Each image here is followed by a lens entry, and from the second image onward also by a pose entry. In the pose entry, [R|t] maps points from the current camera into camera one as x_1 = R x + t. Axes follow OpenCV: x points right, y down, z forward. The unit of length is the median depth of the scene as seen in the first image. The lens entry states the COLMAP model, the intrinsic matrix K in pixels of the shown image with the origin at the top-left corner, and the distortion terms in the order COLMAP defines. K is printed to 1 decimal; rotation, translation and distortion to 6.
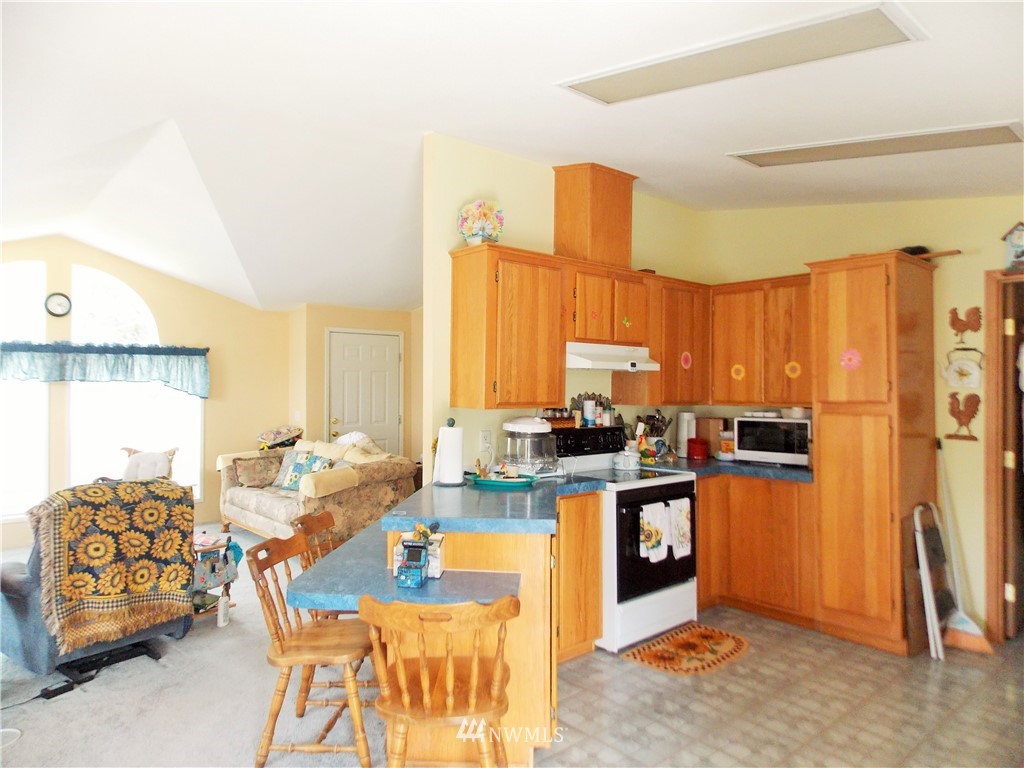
lens RADIAL K [[676.4, 0, 513.2], [0, 676.4, 386.4], [0, 0, 1]] dist [-0.011493, -0.004742]
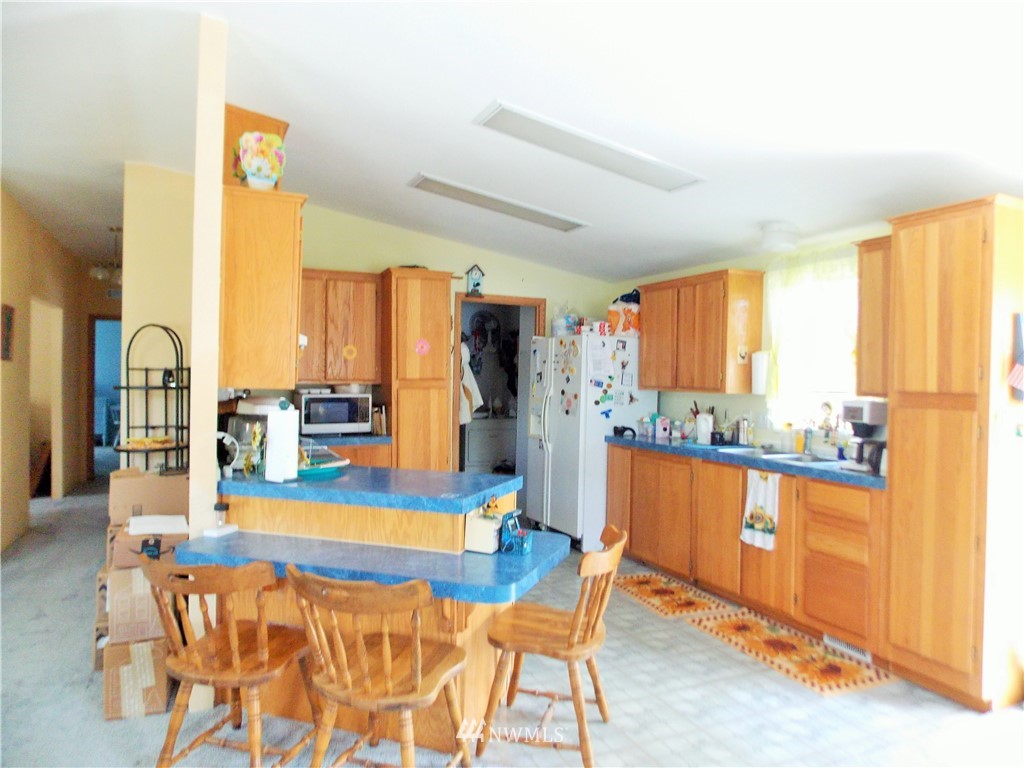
lens RADIAL K [[676.4, 0, 509.8], [0, 676.4, 384.4], [0, 0, 1]] dist [-0.011493, -0.004742]
pose [[0.260731, -0.015410, 0.965288, -0.740536], [-0.012848, 0.999729, 0.019430, 0.005563], [-0.965326, -0.017468, 0.260462, 0.485161]]
